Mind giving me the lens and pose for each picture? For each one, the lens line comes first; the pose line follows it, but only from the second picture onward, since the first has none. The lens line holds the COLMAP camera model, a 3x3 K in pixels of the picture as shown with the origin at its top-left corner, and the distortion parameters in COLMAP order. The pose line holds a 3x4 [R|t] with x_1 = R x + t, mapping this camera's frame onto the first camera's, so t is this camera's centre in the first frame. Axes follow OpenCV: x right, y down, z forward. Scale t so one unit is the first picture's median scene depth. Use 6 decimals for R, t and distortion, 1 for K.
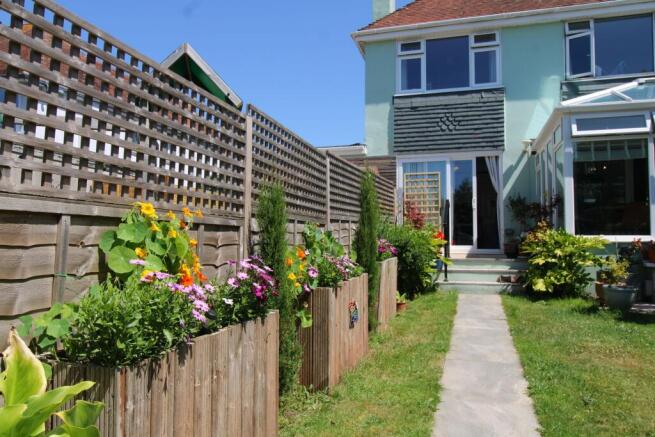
lens RADIAL K [[493.9, 0, 327.5], [0, 493.9, 218.5], [0, 0, 1]] dist [0.011499, 0.006456]
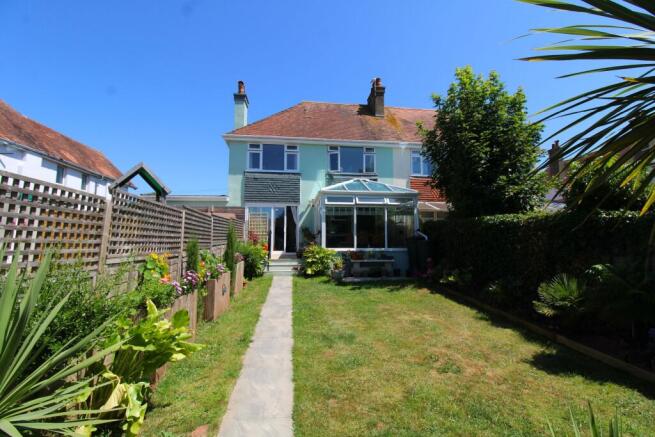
lens RADIAL K [[305.7, 0, 327.5], [0, 305.7, 218.5], [0, 0, 1]] dist [0.000314, -0.000113]
pose [[0.919579, 0.031537, 0.391638, -0.039986], [-0.020177, 0.999249, -0.033091, -0.054620], [-0.392387, 0.022528, 0.919524, -0.282934]]
